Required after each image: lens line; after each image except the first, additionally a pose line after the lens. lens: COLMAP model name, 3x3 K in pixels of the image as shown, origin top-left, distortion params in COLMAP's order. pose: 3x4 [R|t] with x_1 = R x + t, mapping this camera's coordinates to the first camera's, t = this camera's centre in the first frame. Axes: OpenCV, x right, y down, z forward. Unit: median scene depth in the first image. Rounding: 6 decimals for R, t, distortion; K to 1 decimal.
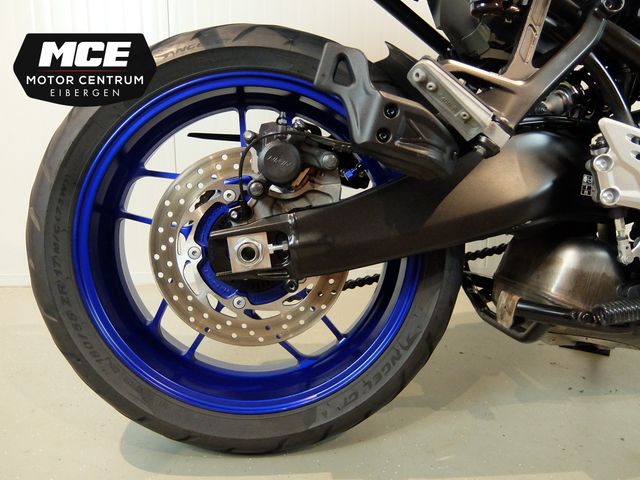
lens RADIAL K [[473.9, 0, 317.2], [0, 473.9, 238.3], [0, 0, 1]] dist [-0.035897, 0.013867]
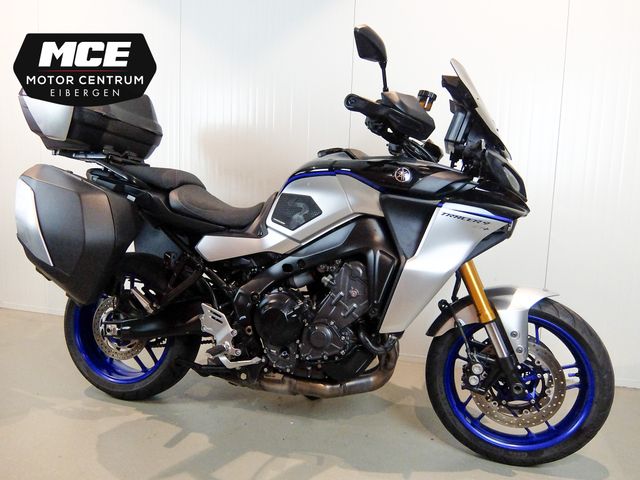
lens RADIAL K [[473.9, 0, 318.5], [0, 473.9, 243.7], [0, 0, 1]] dist [-0.035897, 0.013867]
pose [[0.940332, 0.073468, -0.332234, 2.025085], [-0.097656, 0.993605, -0.056681, -0.472314], [0.325945, 0.085743, 0.941493, -1.492536]]
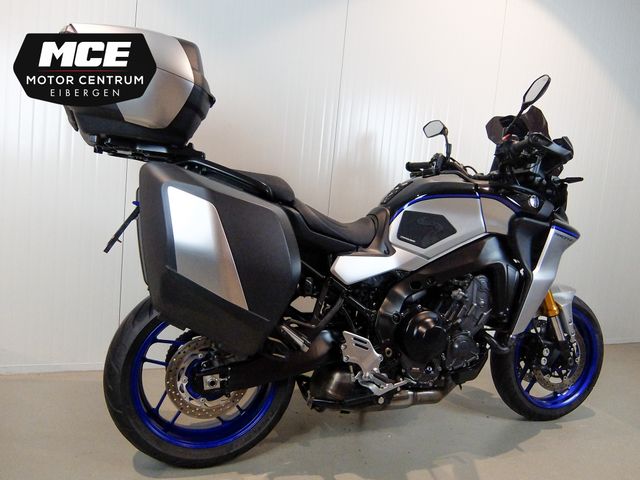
lens RADIAL K [[473.9, 0, 313.4], [0, 473.9, 243.9], [0, 0, 1]] dist [-0.035897, 0.013867]
pose [[0.956321, 0.051773, 0.287698, -0.351624], [-0.031374, 0.996685, -0.075070, -0.482322], [-0.290631, 0.062765, 0.954774, -1.452823]]
